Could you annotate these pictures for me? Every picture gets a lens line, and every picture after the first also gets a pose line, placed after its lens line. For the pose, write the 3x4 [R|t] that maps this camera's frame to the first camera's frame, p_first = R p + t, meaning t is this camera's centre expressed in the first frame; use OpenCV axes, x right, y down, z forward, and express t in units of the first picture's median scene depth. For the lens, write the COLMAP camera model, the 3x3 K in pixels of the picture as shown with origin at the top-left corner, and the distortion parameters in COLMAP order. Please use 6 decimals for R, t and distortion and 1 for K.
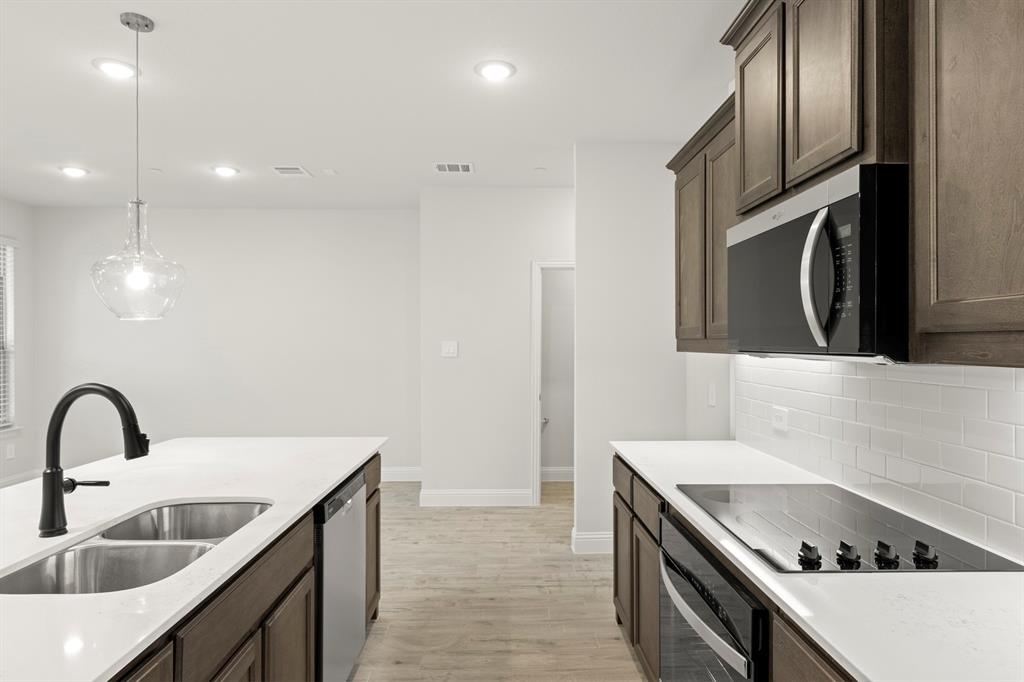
lens RADIAL K [[589.5, 0, 552.1], [0, 589.5, 346.1], [0, 0, 1]] dist [0.000502, 0.000357]
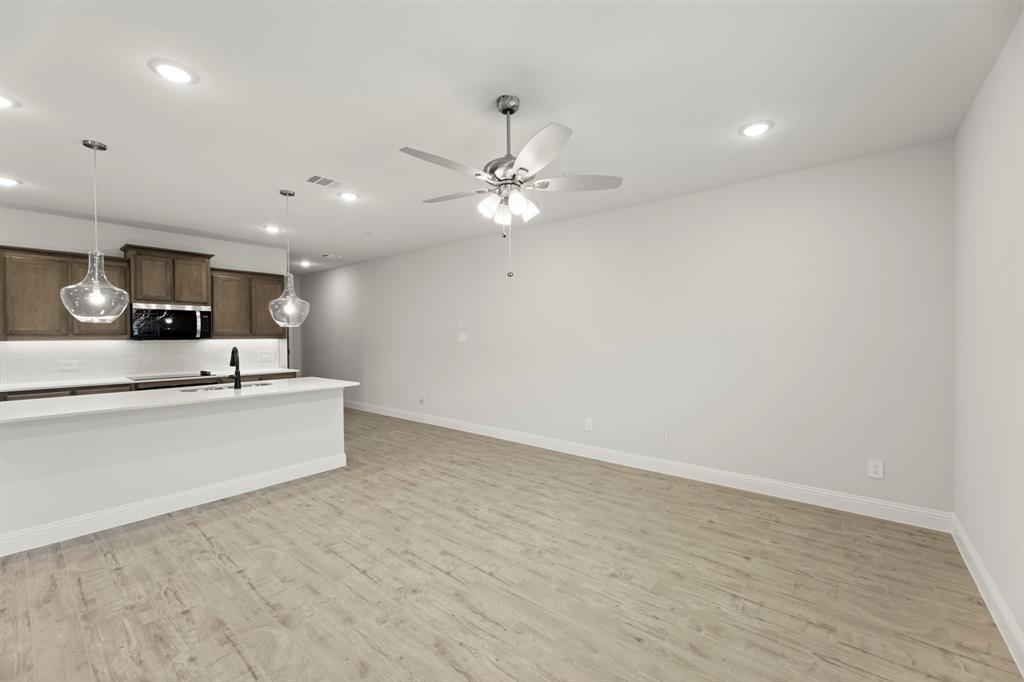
lens RADIAL K [[406.0, 0, 535.4], [0, 406.0, 338.7], [0, 0, 1]] dist [-0.002095, -0.000257]
pose [[-0.776915, -0.003579, 0.629595, -1.327824], [0.003879, 0.999938, 0.010470, -0.003372], [-0.629594, 0.010577, -0.776853, 0.614284]]
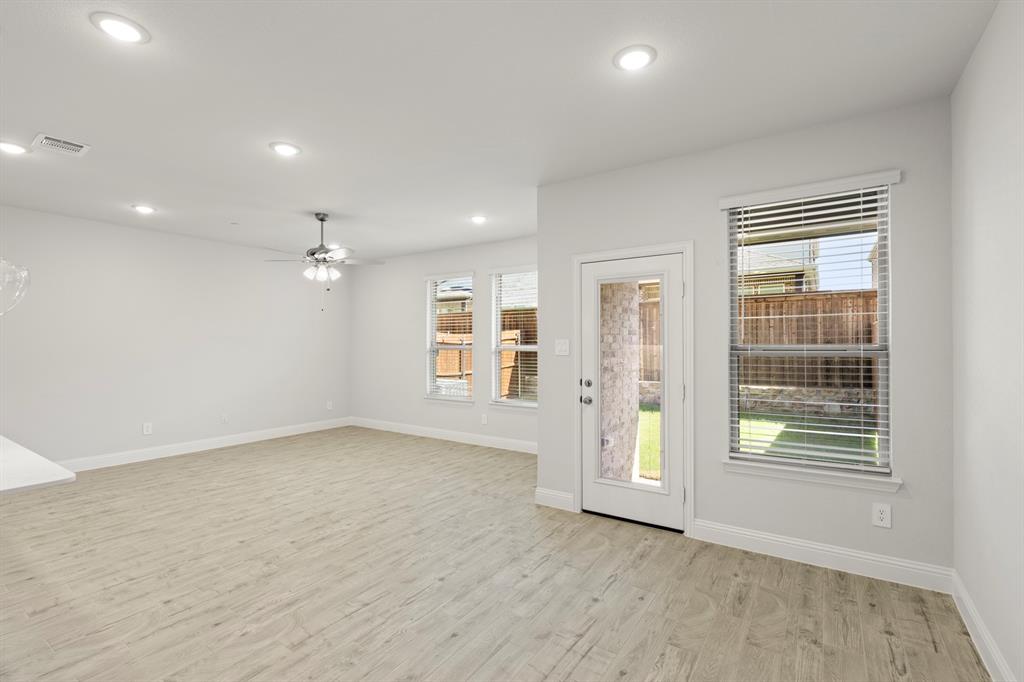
lens RADIAL K [[432.1, 0, 489.9], [0, 432.1, 337.7], [0, 0, 1]] dist [0.000077, -0.000167]
pose [[-0.602378, -0.011825, -0.798123, -0.351997], [-0.002363, 0.999912, -0.013032, 0.000816], [0.798207, -0.005964, -0.602354, 1.174837]]
